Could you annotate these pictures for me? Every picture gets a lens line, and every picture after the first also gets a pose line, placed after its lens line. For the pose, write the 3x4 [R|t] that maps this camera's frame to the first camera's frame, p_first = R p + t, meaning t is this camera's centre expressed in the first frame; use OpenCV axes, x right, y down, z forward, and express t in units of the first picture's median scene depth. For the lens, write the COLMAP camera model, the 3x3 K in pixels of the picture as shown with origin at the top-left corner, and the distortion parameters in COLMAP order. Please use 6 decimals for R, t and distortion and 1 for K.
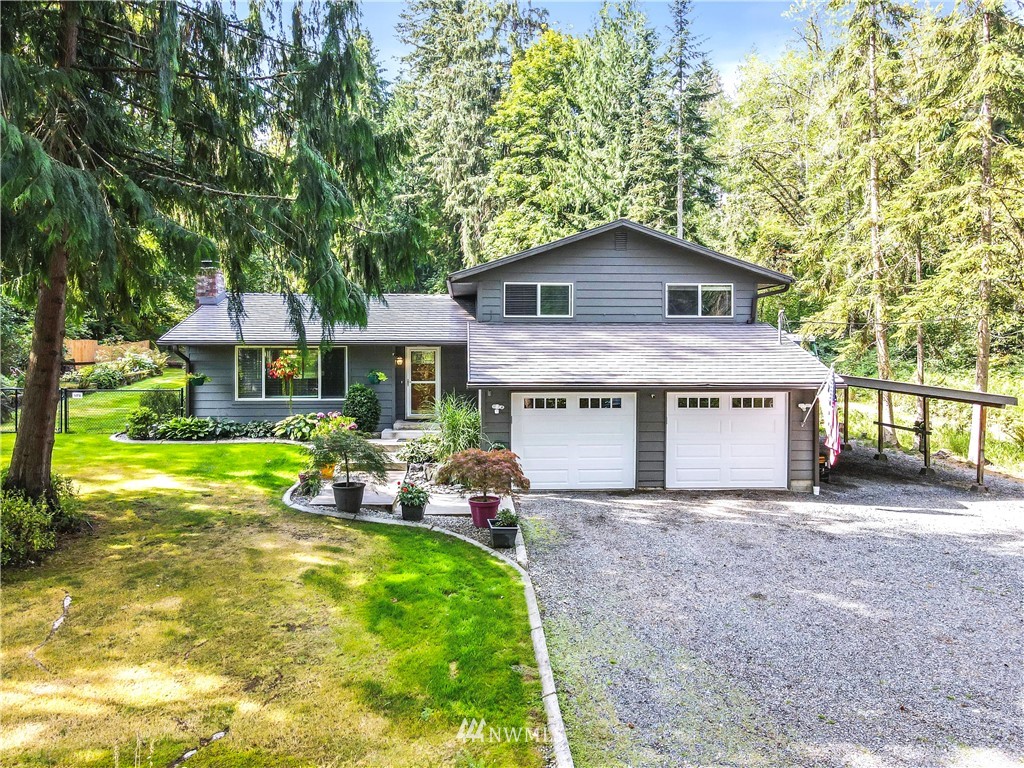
lens RADIAL K [[692.2, 0, 503.9], [0, 692.2, 390.5], [0, 0, 1]] dist [-0.008494, 0.002246]
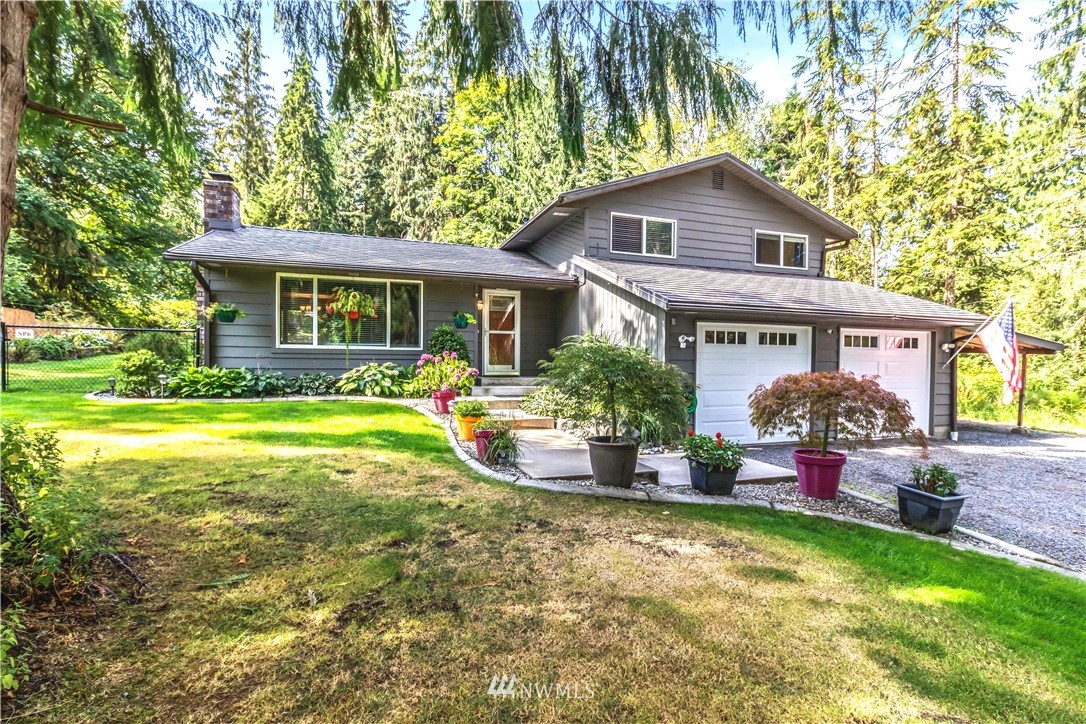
lens RADIAL K [[518.7, 0, 543.3], [0, 518.7, 391.4], [0, 0, 1]] dist [0.000158, -0.000535]
pose [[0.968424, -0.018209, 0.248642, -0.247646], [0.014096, 0.999733, 0.018314, 0.055877], [-0.248909, -0.014231, 0.968422, 0.378277]]
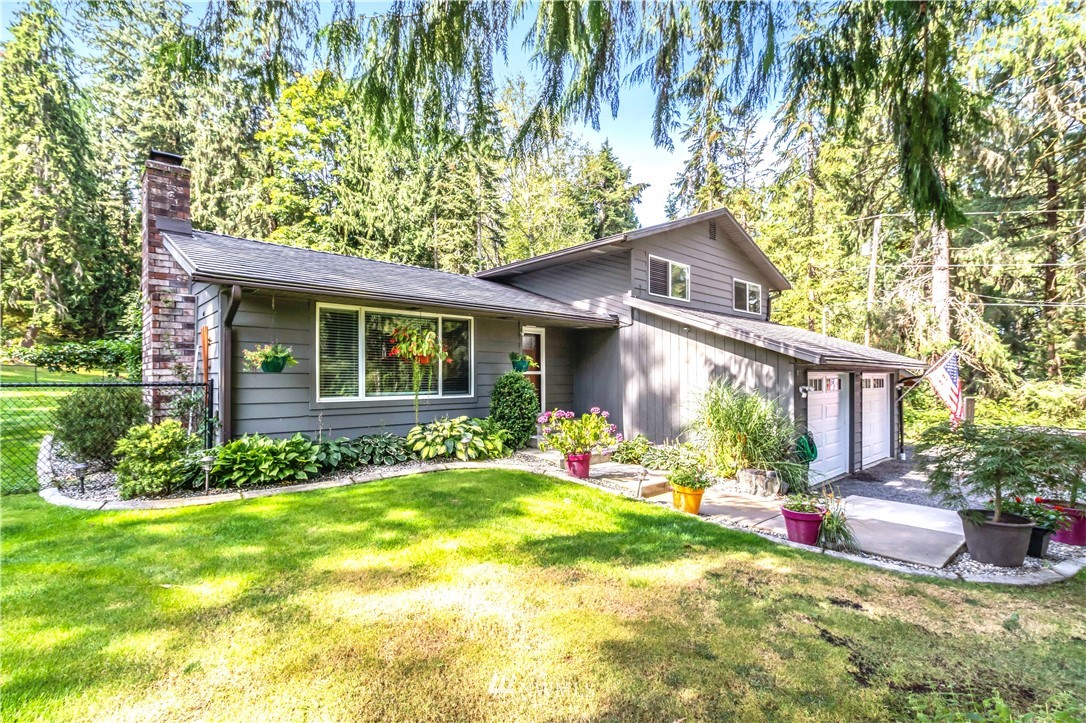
lens RADIAL K [[518.7, 0, 554.7], [0, 518.7, 380.2], [0, 0, 1]] dist [0.000158, -0.000535]
pose [[0.795694, -0.014121, 0.605535, -0.489681], [0.041233, 0.998672, -0.030892, 0.017177], [-0.604294, 0.049548, 0.795219, 0.551727]]
